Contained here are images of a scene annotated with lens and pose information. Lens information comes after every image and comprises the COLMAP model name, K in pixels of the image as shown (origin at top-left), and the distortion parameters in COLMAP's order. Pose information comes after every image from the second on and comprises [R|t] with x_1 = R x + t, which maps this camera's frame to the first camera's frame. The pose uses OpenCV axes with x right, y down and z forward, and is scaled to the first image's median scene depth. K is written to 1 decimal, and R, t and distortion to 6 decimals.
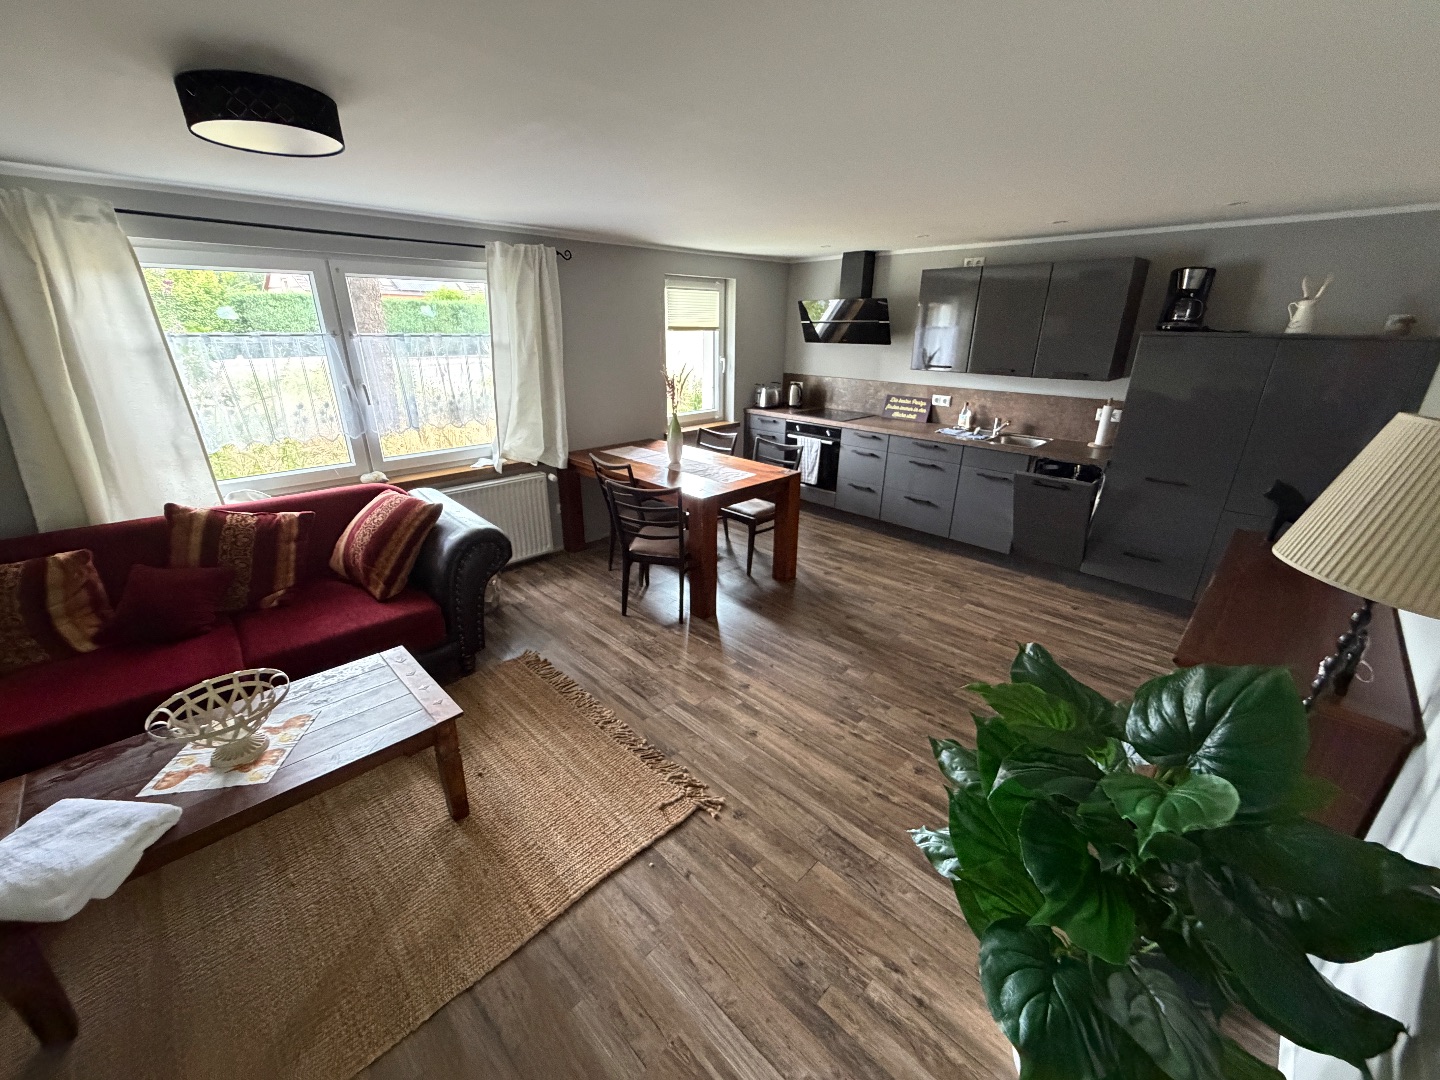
lens RADIAL K [[578.2, 0, 716.7], [0, 578.2, 543.0], [0, 0, 1]] dist [0.000924, -0.000577]
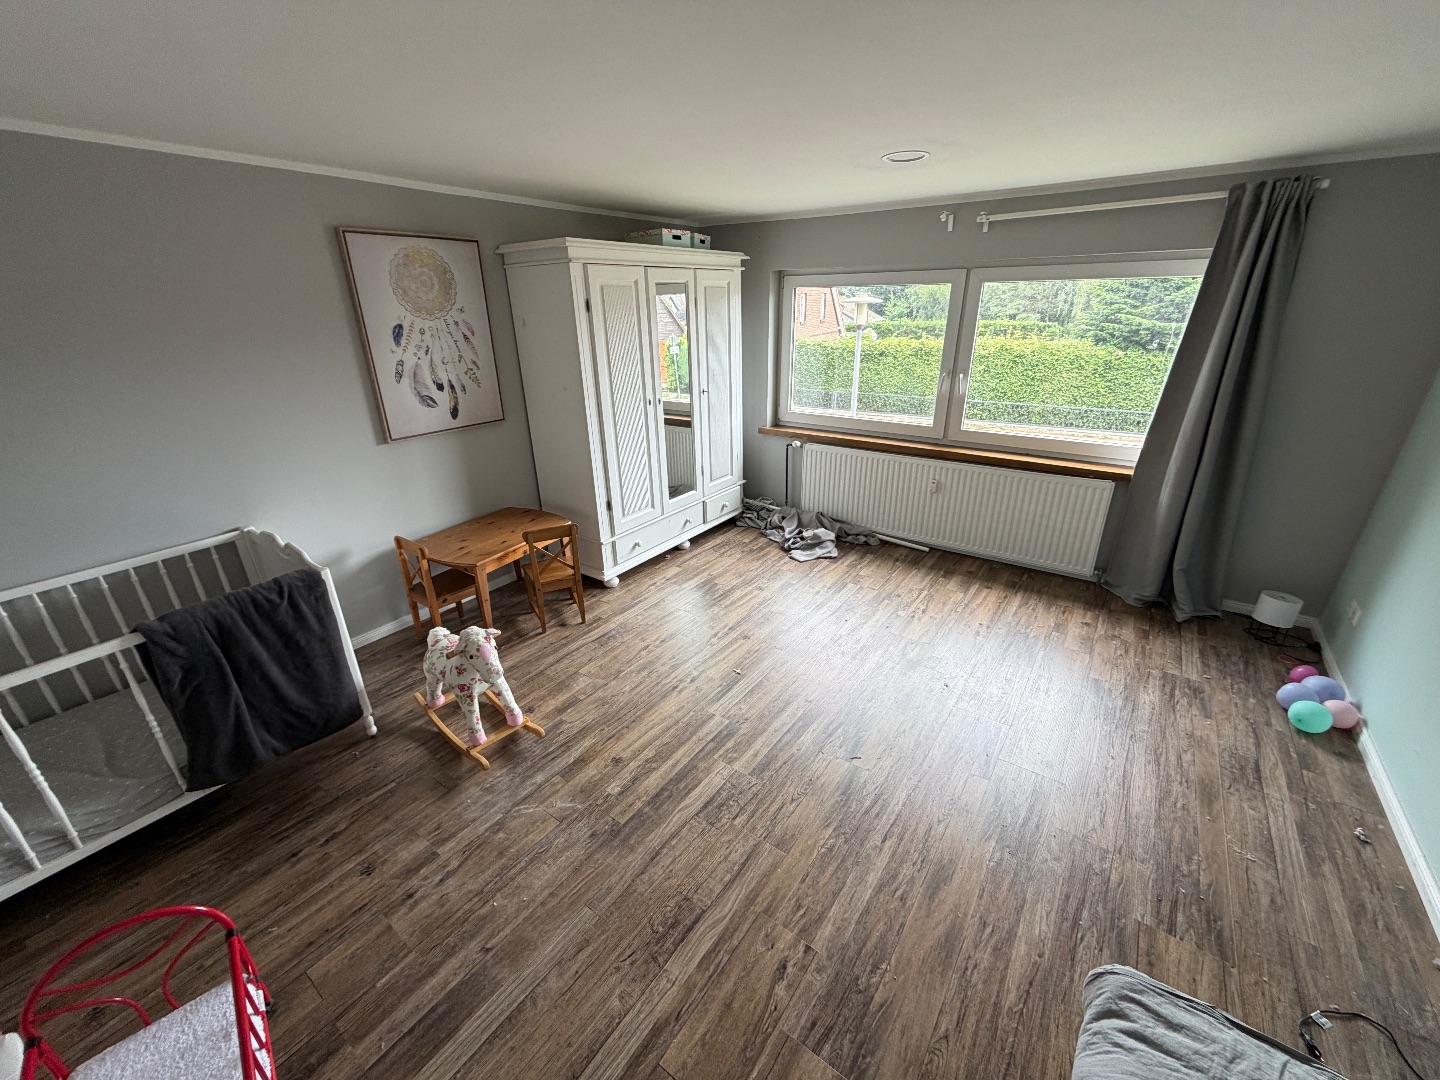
lens RADIAL K [[578.2, 0, 716.7], [0, 578.2, 543.0], [0, 0, 1]] dist [0.000924, -0.000577]
pose [[0.165120, 0.361537, -0.917620, 0.813160], [-0.322471, 0.899046, 0.296192, -0.243645], [0.932066, 0.246998, 0.265036, 0.707147]]
